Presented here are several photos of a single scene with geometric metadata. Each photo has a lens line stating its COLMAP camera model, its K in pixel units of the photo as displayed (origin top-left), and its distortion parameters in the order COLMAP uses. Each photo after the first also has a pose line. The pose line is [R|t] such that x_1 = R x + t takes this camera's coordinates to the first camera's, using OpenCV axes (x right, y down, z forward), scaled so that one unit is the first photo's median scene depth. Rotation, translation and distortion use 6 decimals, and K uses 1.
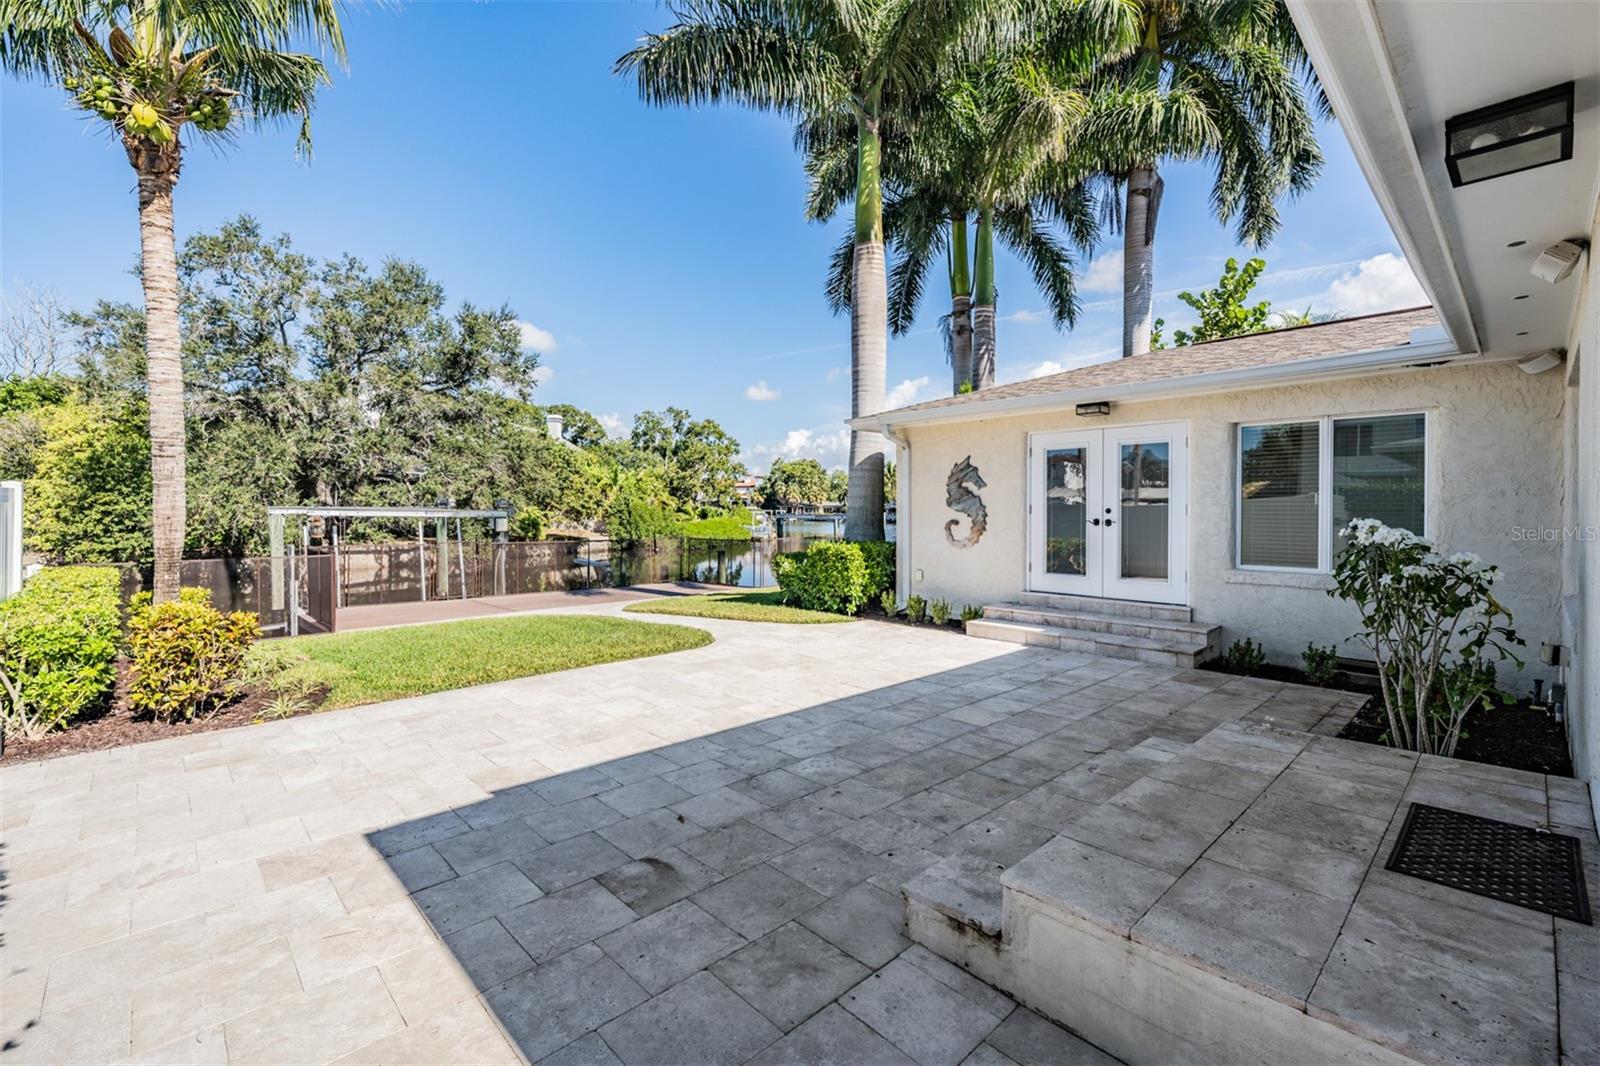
lens RADIAL K [[668.8, 0, 814.8], [0, 668.8, 508.6], [0, 0, 1]] dist [-0.002362, -0.000174]
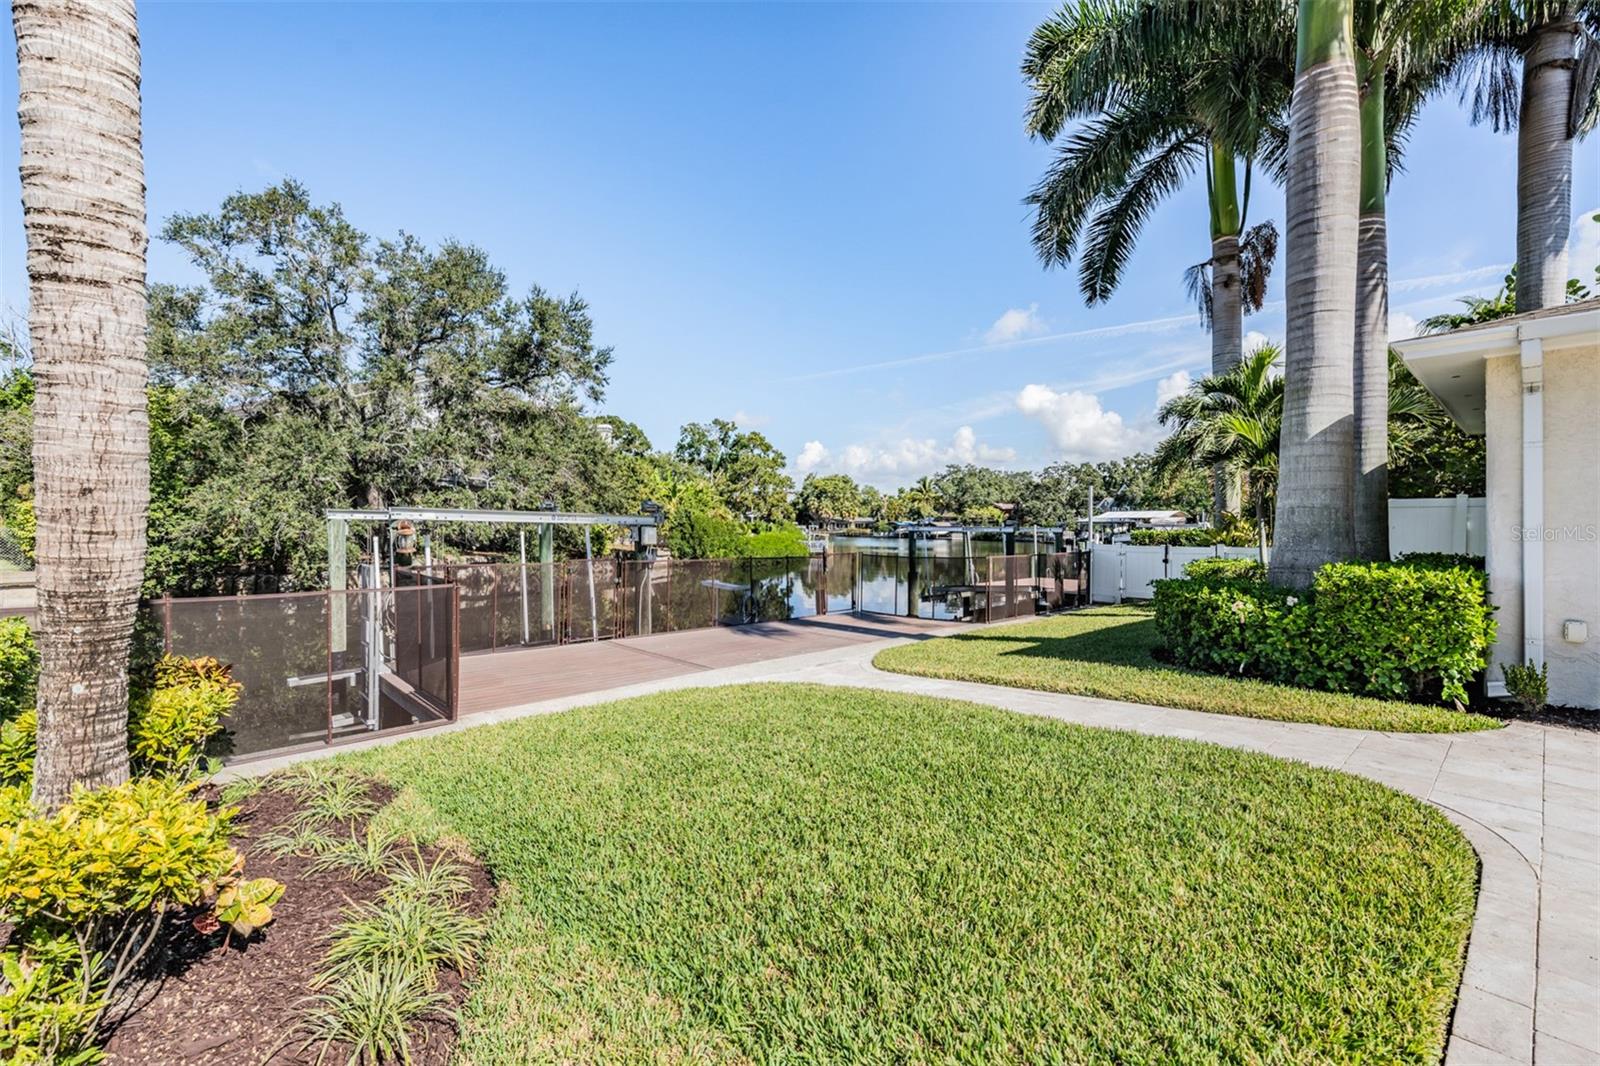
lens RADIAL K [[668.8, 0, 828.4], [0, 668.8, 519.6], [0, 0, 1]] dist [-0.002362, -0.000174]
pose [[0.999757, 0.003003, -0.021846, -0.115838], [-0.003161, 0.999969, -0.007172, 0.004875], [0.021824, 0.007239, 0.999736, 0.128785]]
